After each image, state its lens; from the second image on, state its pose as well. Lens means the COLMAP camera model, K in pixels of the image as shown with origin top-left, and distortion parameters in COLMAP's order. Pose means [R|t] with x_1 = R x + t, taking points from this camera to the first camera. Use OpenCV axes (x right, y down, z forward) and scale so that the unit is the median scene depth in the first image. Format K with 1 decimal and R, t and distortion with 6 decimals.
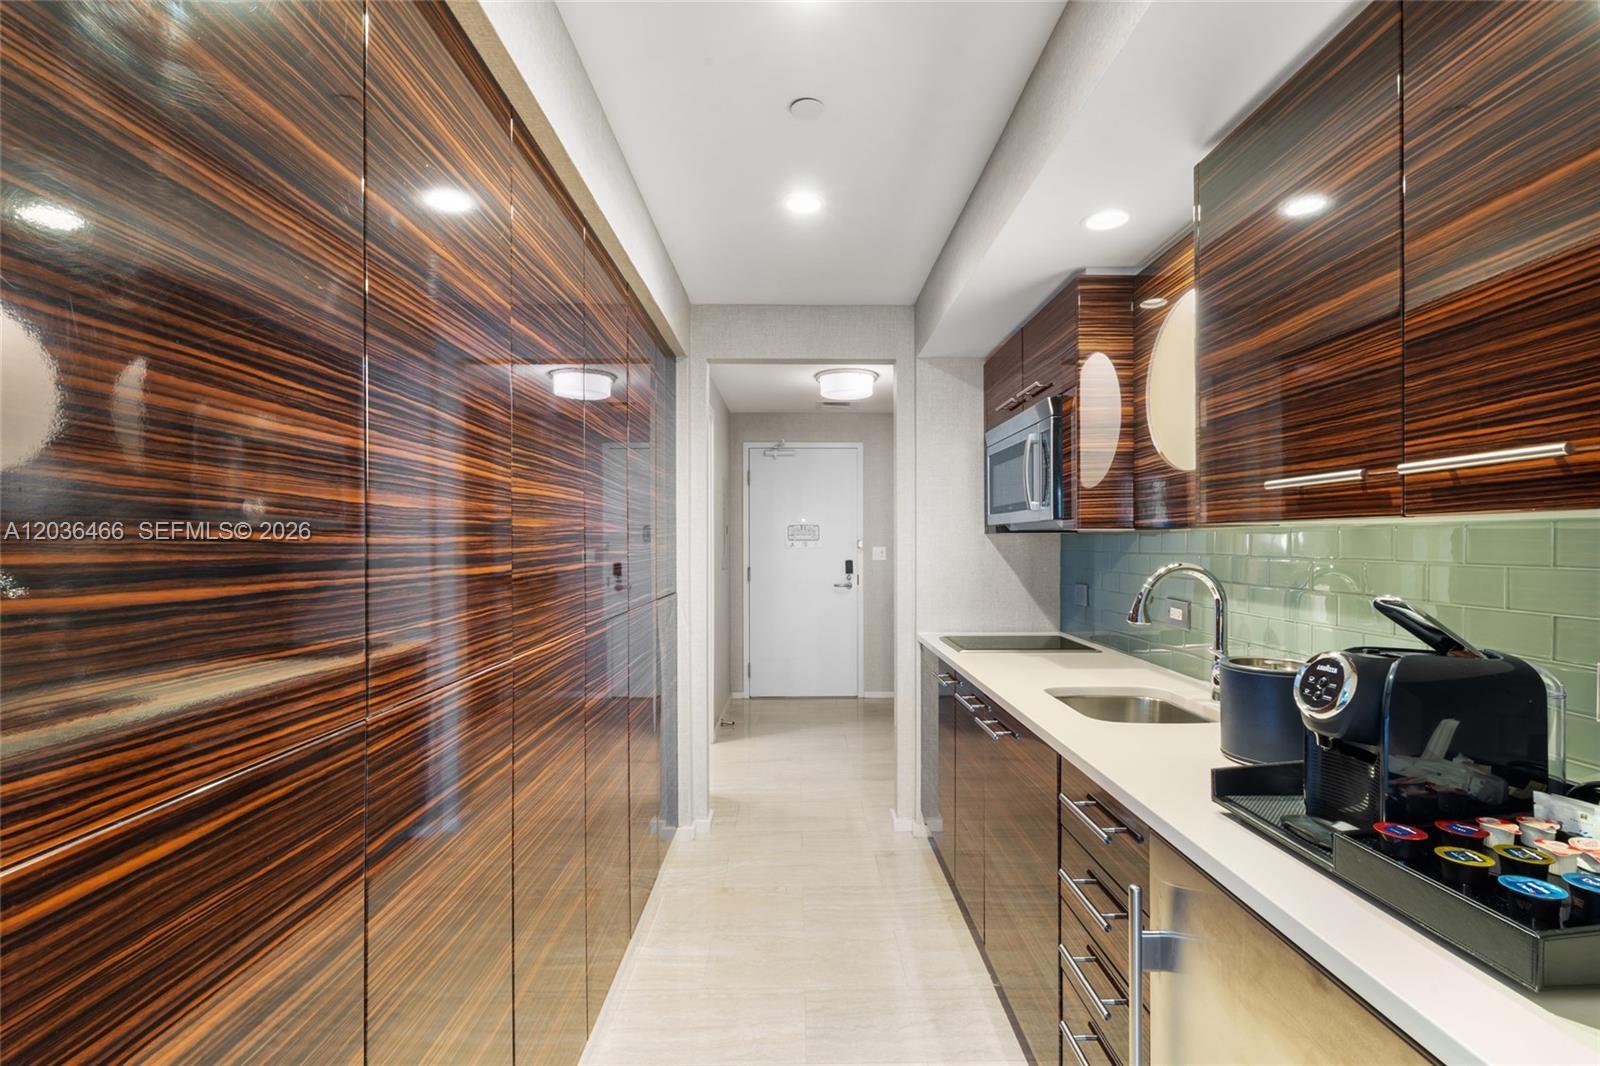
lens RADIAL K [[710.7, 0, 801.5], [0, 710.7, 530.7], [0, 0, 1]] dist [-0.004207, 0.000626]
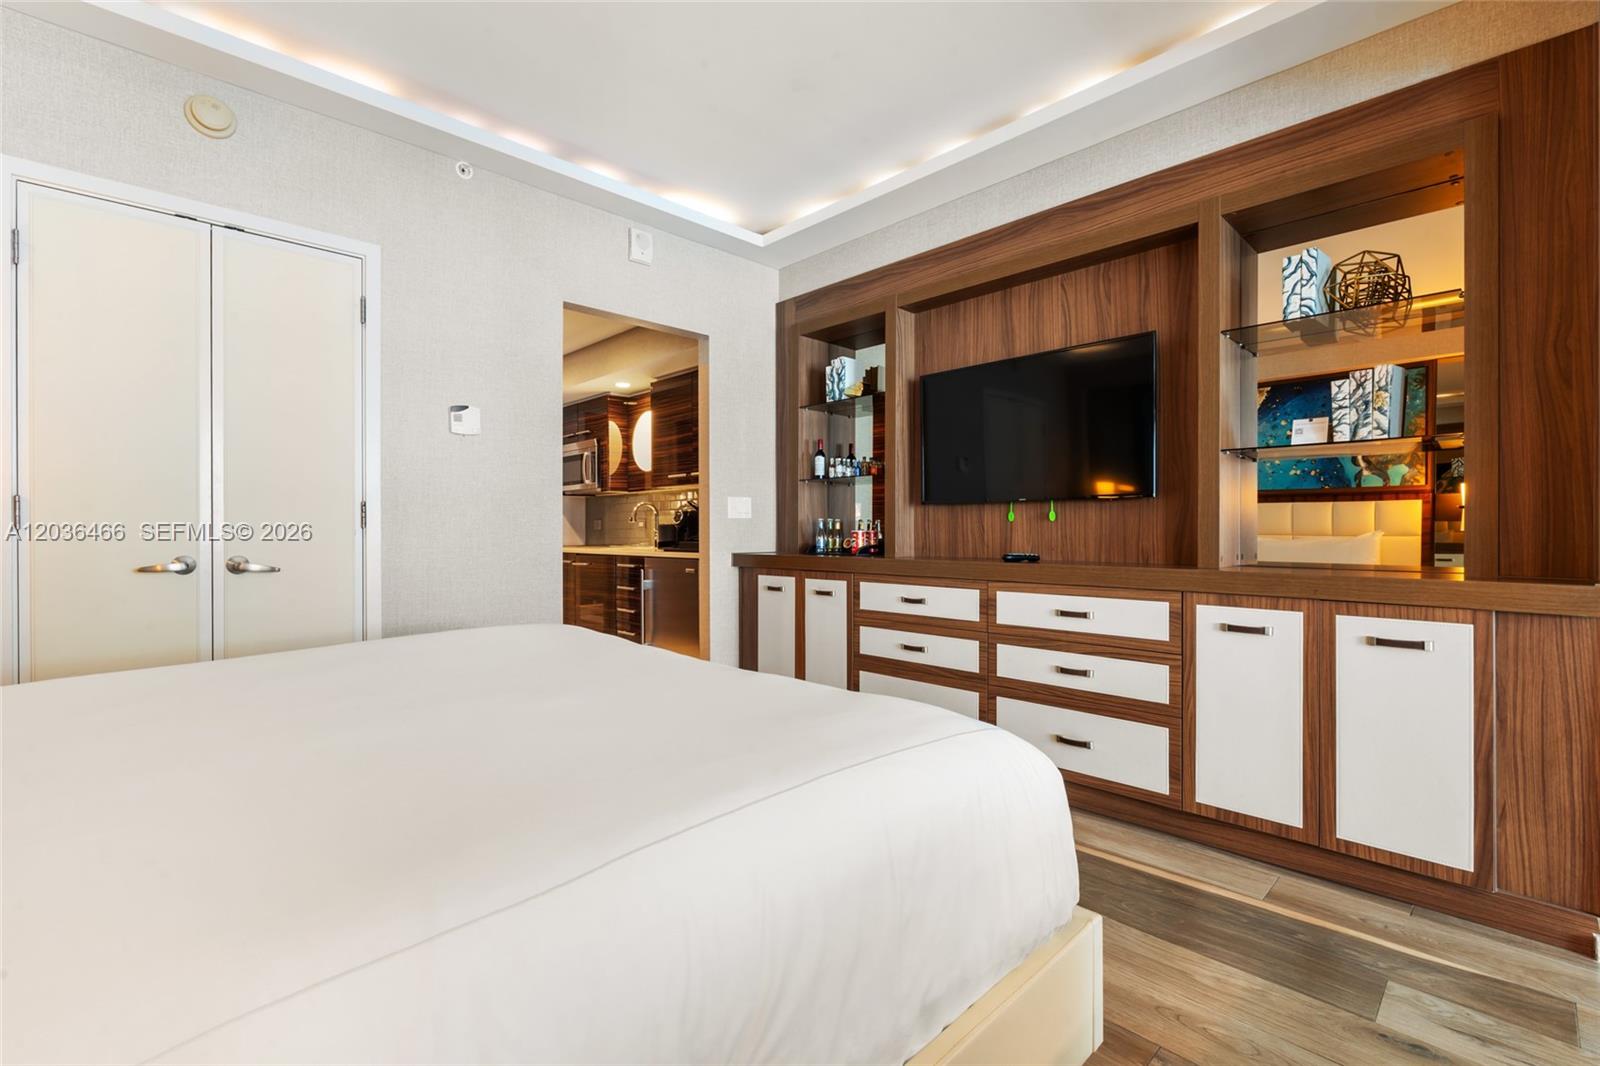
lens RADIAL K [[710.7, 0, 802.8], [0, 710.7, 532.6], [0, 0, 1]] dist [-0.004207, 0.000626]
pose [[0.729144, 0.001741, 0.684358, -0.844894], [-0.014484, 0.999812, 0.012889, 0.102390], [-0.684207, -0.019310, 0.729032, -1.345736]]
